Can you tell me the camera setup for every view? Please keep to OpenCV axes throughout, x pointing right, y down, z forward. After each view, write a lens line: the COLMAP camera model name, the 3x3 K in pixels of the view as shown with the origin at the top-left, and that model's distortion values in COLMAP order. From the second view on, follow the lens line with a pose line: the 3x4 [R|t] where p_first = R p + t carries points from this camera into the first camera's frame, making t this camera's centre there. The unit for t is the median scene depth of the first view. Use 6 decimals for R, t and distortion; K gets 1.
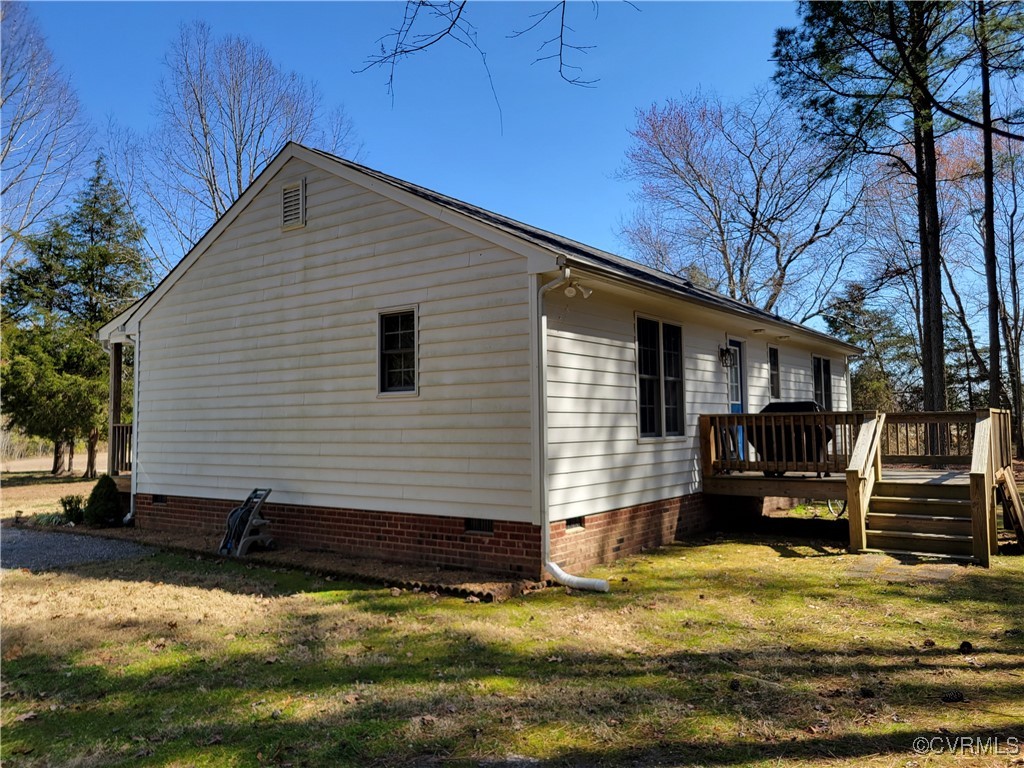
lens RADIAL K [[776.2, 0, 511.1], [0, 776.2, 380.0], [0, 0, 1]] dist [0.048769, -0.032854]
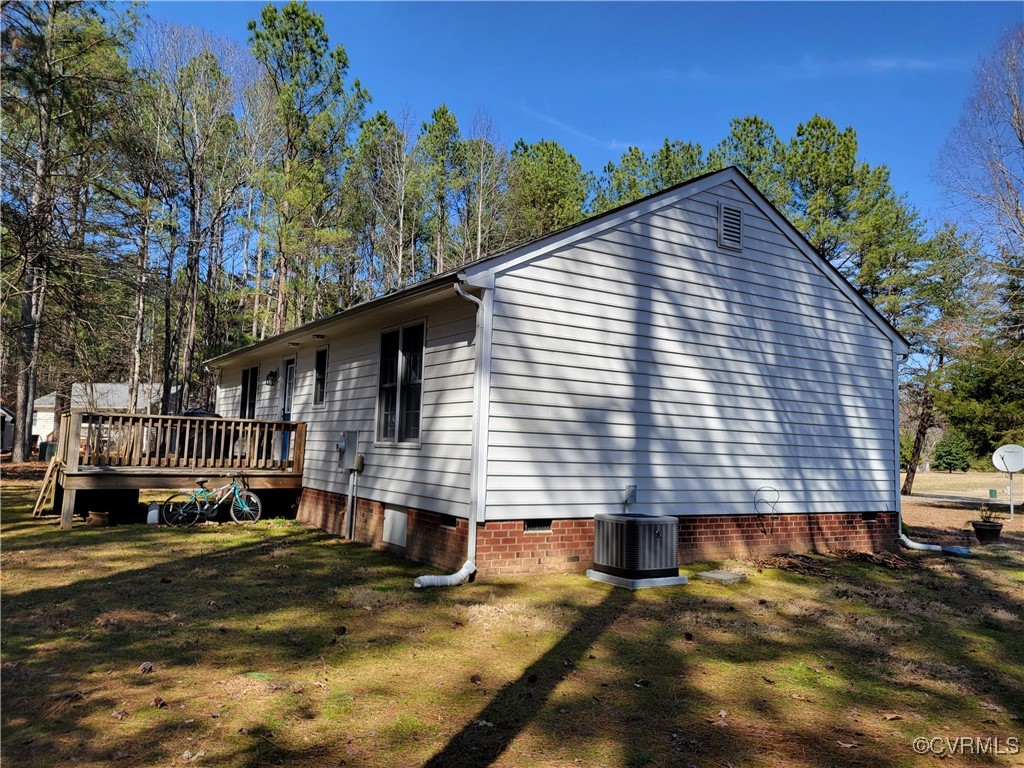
lens RADIAL K [[776.2, 0, 514.1], [0, 776.2, 381.8], [0, 0, 1]] dist [0.048769, -0.032854]
pose [[-0.368768, -0.079853, -0.926085, 1.497415], [0.020196, 0.995380, -0.093870, 0.119929], [0.929302, -0.053320, -0.365451, 2.084679]]
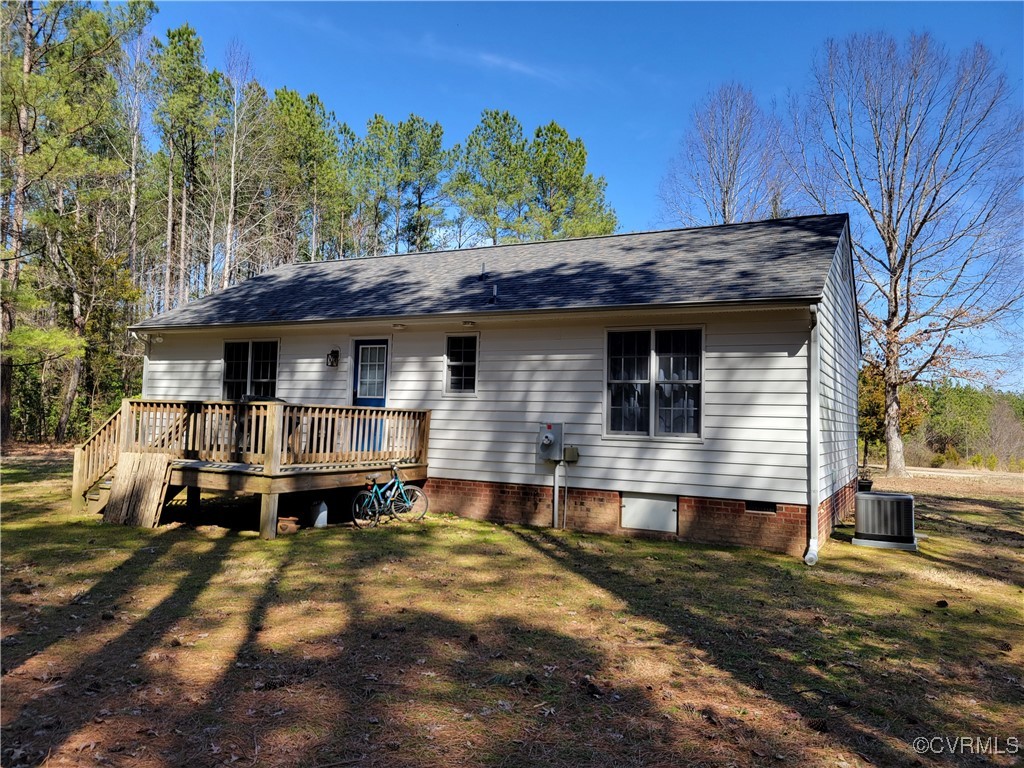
lens RADIAL K [[776.2, 0, 510.6], [0, 776.2, 386.1], [0, 0, 1]] dist [0.048769, -0.032854]
pose [[0.148867, -0.030705, -0.988380, 1.659166], [0.020716, 0.999395, -0.027927, 0.057375], [0.988640, -0.016318, 0.149413, 1.222805]]
